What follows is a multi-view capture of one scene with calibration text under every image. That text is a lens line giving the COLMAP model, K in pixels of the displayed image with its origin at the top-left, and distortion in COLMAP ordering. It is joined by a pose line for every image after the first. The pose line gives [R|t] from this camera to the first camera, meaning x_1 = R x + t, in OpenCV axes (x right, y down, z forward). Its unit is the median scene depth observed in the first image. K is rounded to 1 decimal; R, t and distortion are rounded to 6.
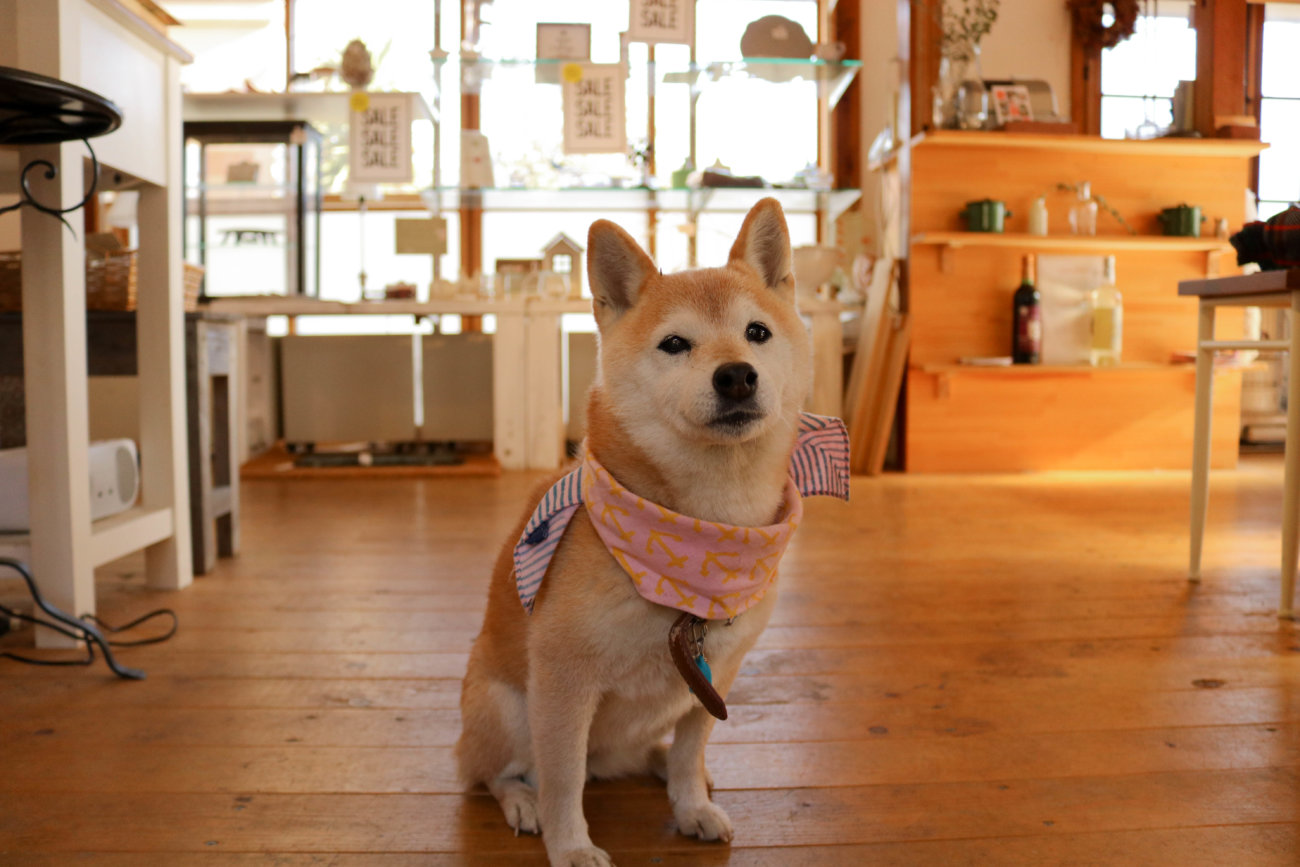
lens RADIAL K [[1194.8, 0, 650.0], [0, 1194.8, 433.5], [0, 0, 1]] dist [-0.128841, 0.004456]
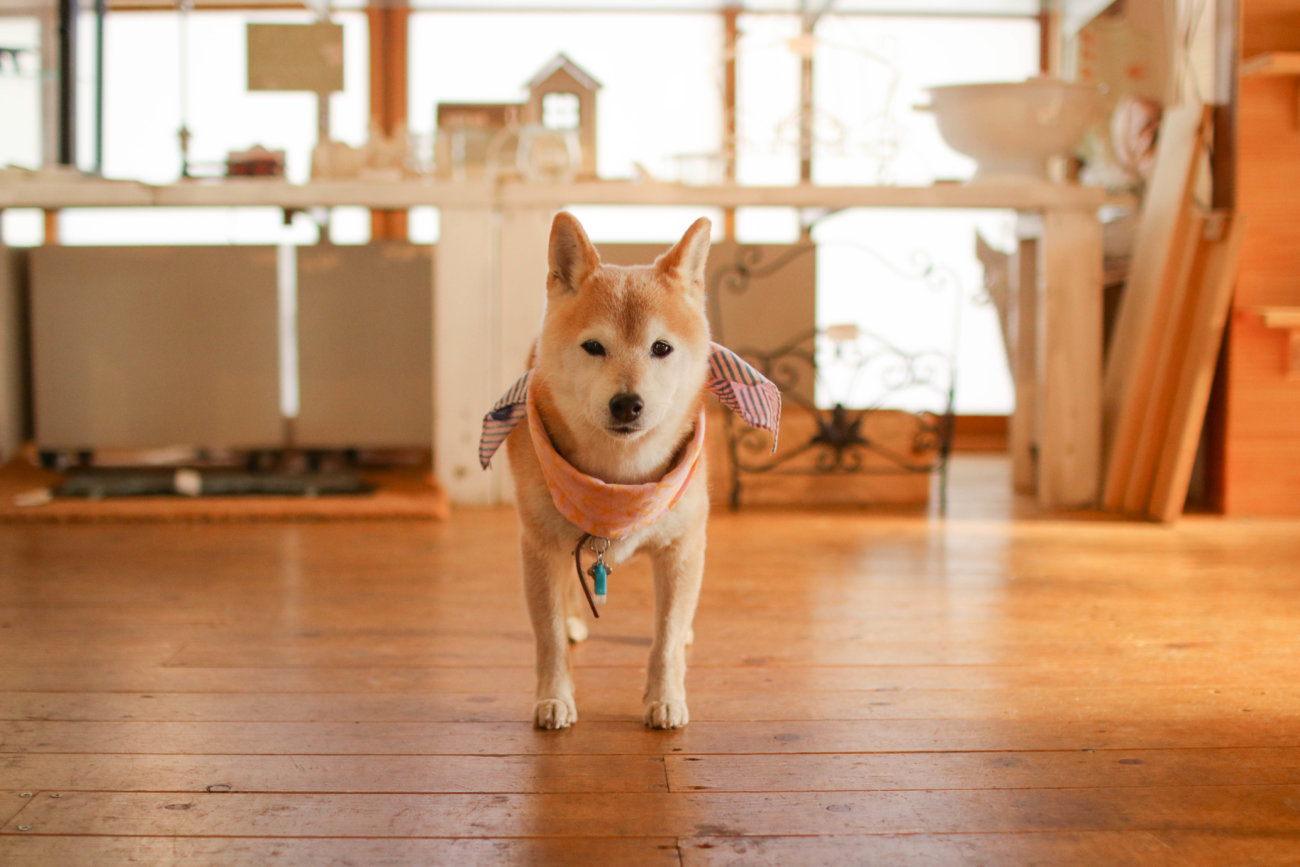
lens RADIAL K [[1954.9, 0, 650.0], [0, 1954.9, 433.5], [0, 0, 1]] dist [-0.125025, -0.008559]
pose [[0.999963, 0.005062, -0.006953, -0.028885], [-0.004943, 0.999843, 0.016998, -0.015257], [0.007037, -0.016963, 0.999831, 0.139034]]
